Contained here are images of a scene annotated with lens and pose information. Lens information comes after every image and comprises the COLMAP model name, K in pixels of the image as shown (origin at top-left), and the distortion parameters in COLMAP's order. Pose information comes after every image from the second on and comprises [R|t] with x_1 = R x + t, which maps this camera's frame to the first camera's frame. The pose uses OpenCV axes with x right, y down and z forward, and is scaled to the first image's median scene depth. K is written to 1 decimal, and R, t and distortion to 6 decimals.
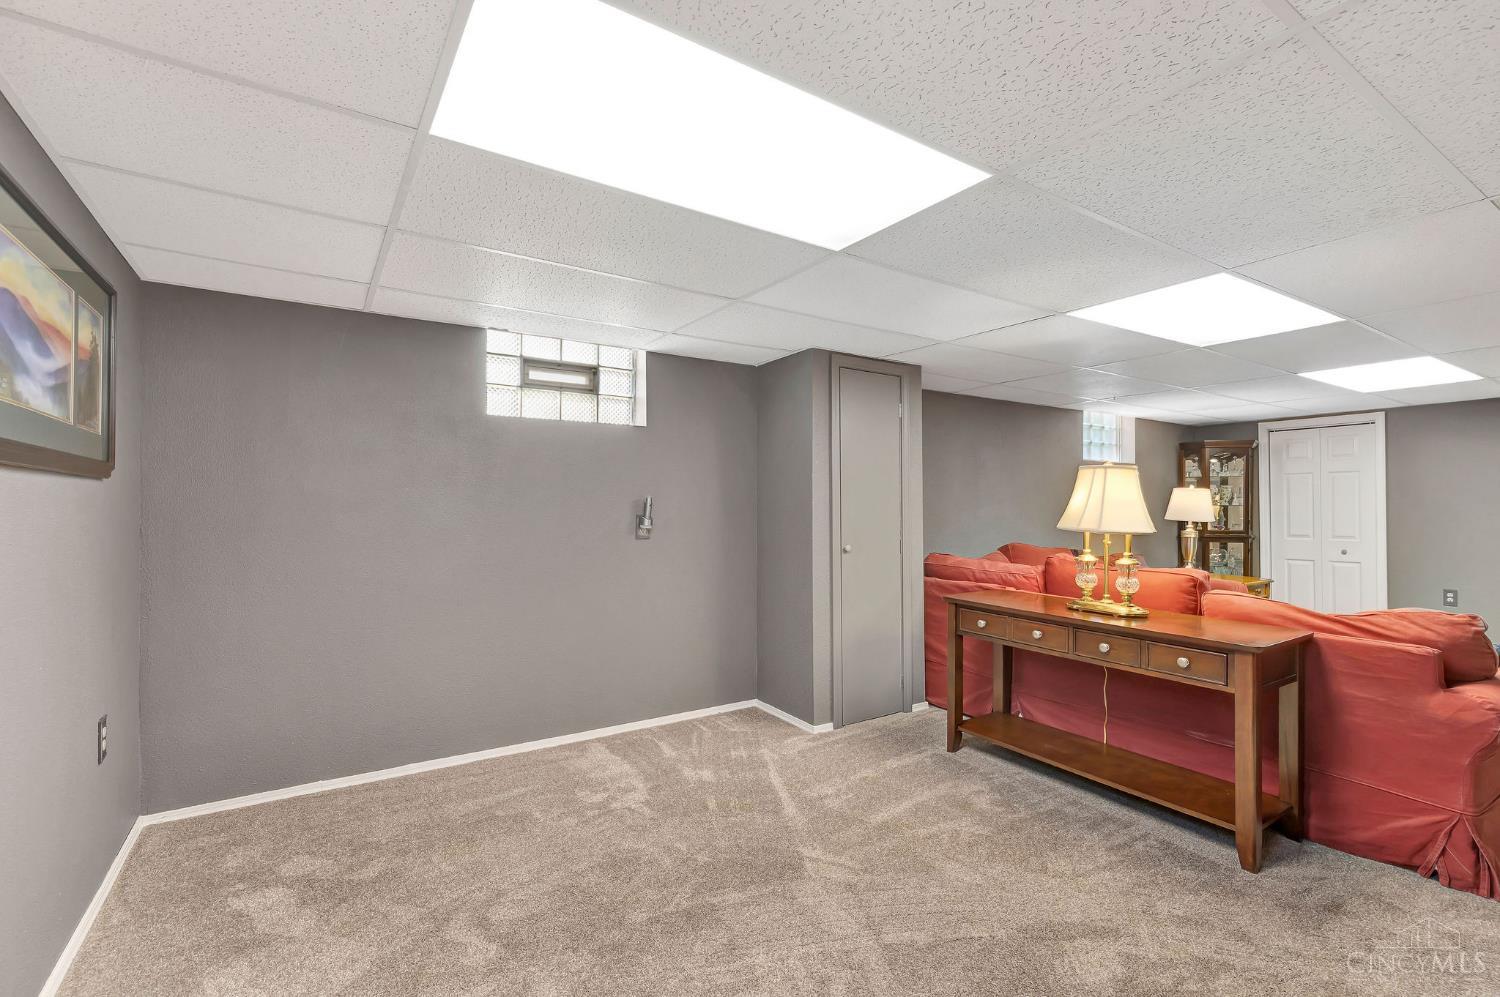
lens RADIAL K [[678.7, 0, 753.0], [0, 678.7, 501.1], [0, 0, 1]] dist [-0.001905, -0.001468]
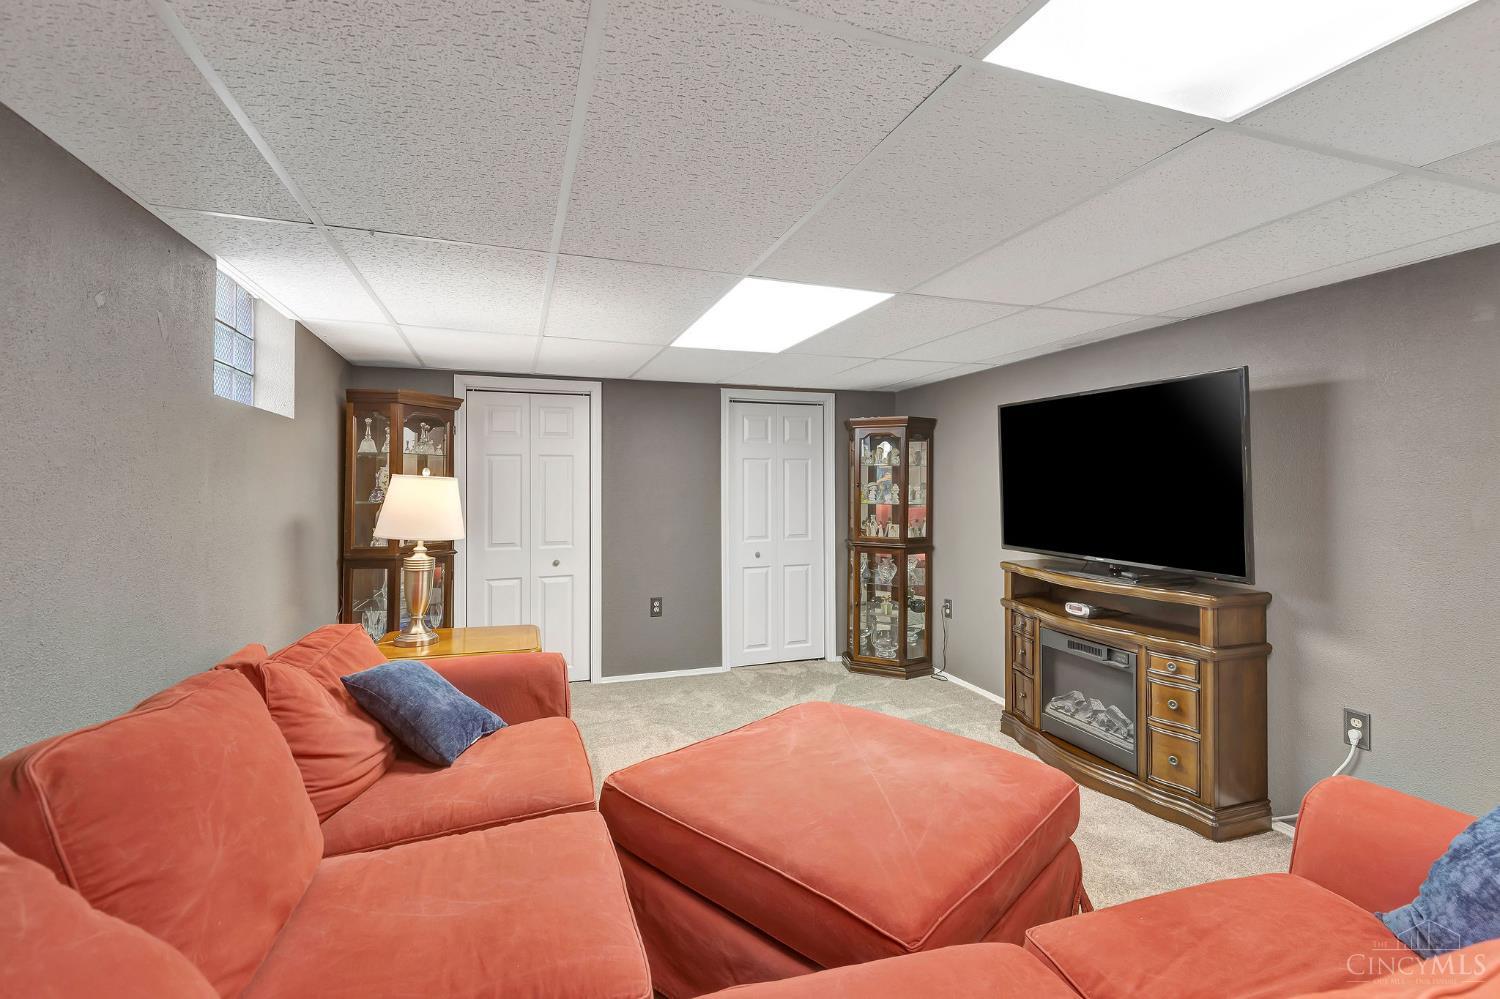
lens RADIAL K [[678.7, 0, 762.3], [0, 678.7, 473.1], [0, 0, 1]] dist [-0.001905, -0.001468]
pose [[0.215907, 0.016785, 0.976270, 0.194234], [-0.011528, 0.999826, -0.014641, -0.016087], [-0.976346, -0.008093, 0.216063, 0.633623]]
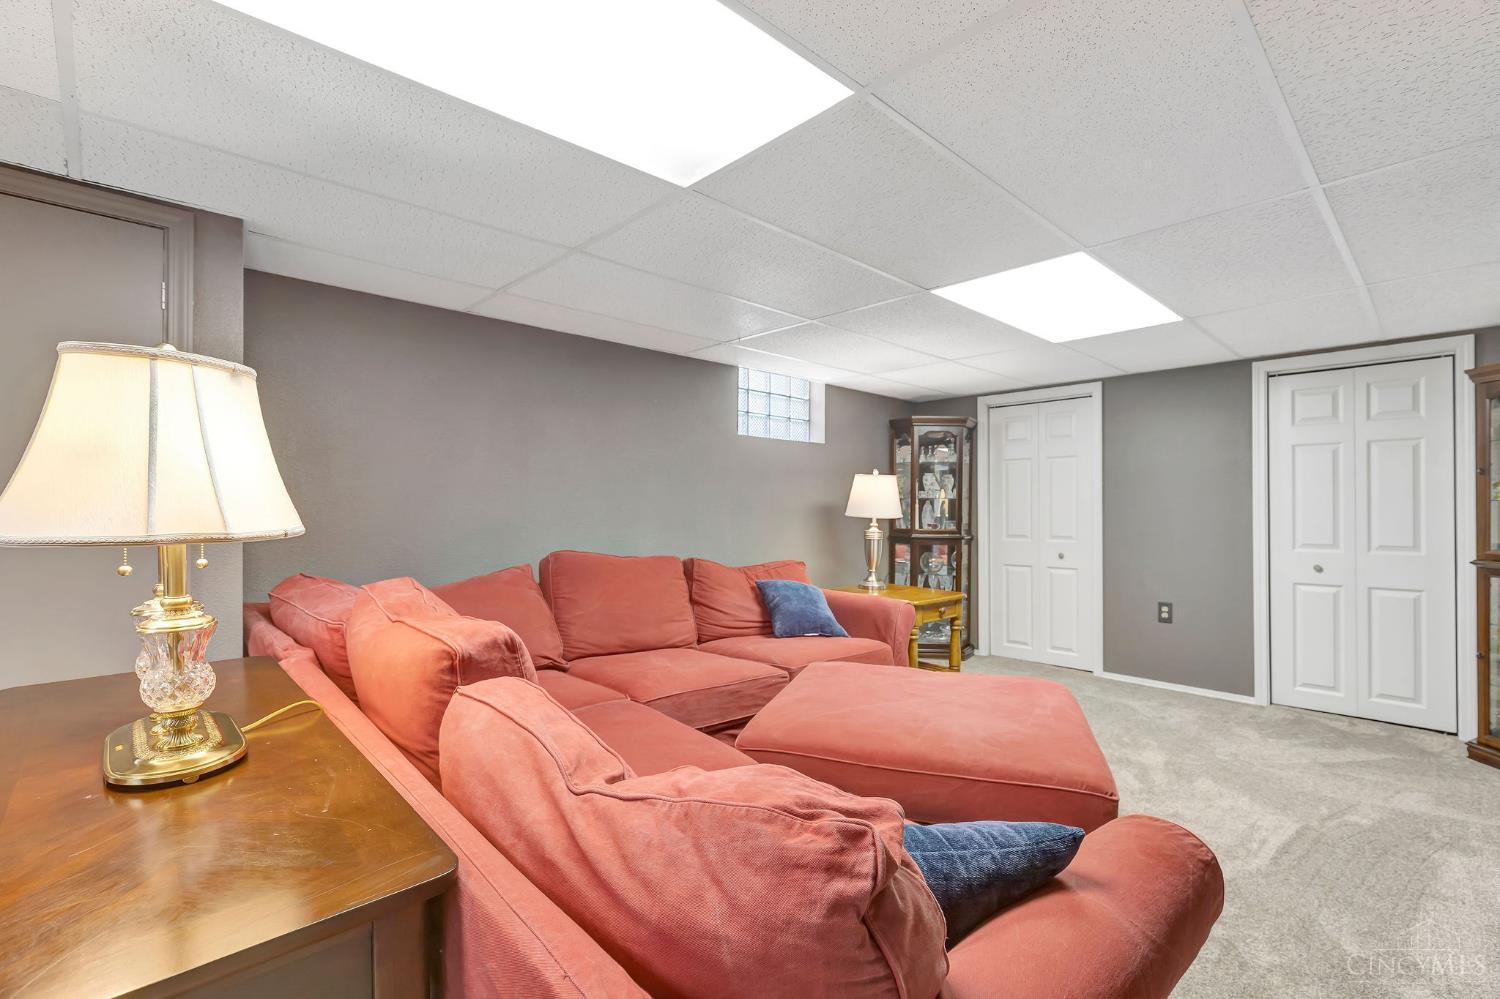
lens RADIAL K [[678.7, 0, 763.8], [0, 678.7, 503.2], [0, 0, 1]] dist [-0.001905, -0.001468]
pose [[0.980853, 0.003818, 0.194713, 0.375802], [-0.004738, 0.999980, 0.004257, 0.010852], [-0.194692, -0.005098, 0.980851, 0.279747]]
